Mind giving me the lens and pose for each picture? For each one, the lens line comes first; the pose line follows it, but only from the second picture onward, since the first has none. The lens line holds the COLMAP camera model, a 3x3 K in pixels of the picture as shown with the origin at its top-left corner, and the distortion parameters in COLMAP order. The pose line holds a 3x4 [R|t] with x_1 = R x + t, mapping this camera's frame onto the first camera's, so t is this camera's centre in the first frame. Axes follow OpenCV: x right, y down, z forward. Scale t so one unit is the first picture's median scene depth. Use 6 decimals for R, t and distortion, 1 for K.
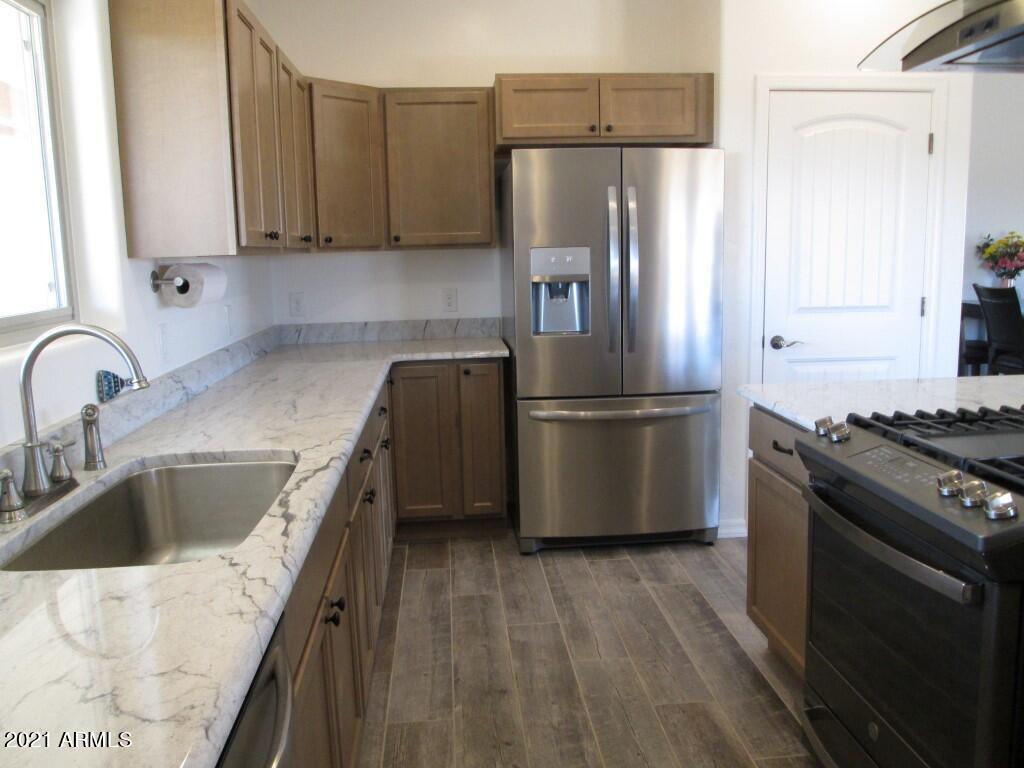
lens RADIAL K [[849.8, 0, 511.0], [0, 849.8, 373.3], [0, 0, 1]] dist [-0.061890, 0.022436]
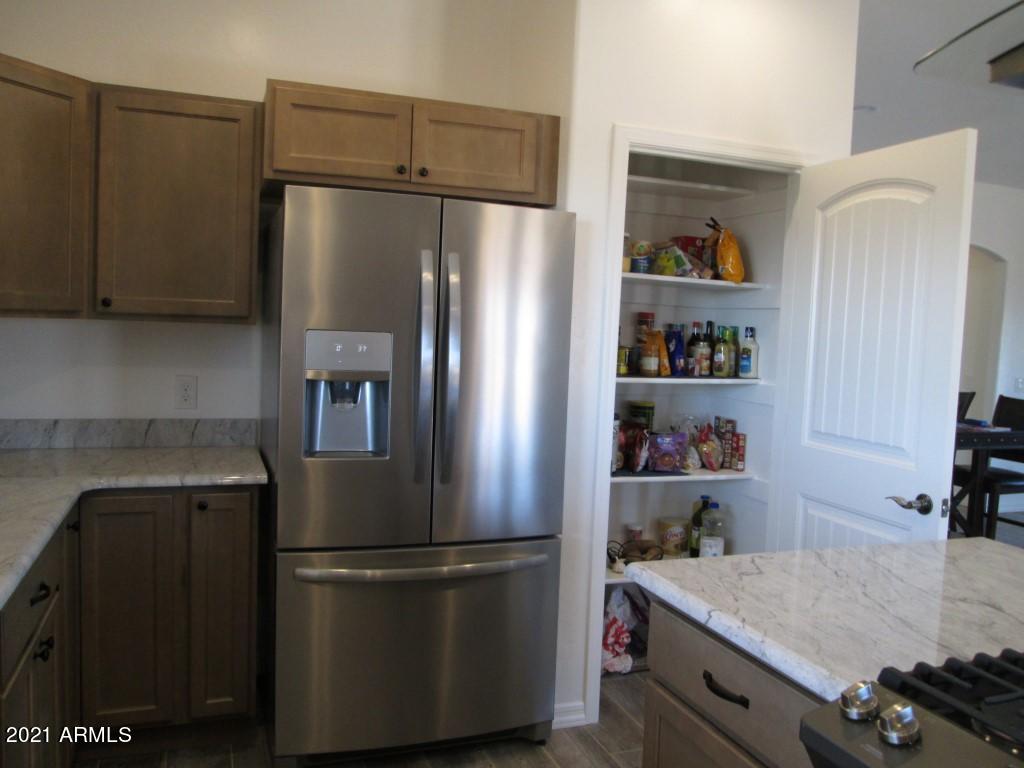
lens RADIAL K [[849.8, 0, 506.7], [0, 849.8, 387.8], [0, 0, 1]] dist [-0.061890, 0.022436]
pose [[0.964106, 0.043049, 0.262006, 0.001917], [-0.024346, 0.996945, -0.074218, -0.050789], [-0.264401, 0.065175, 0.962208, 0.285372]]
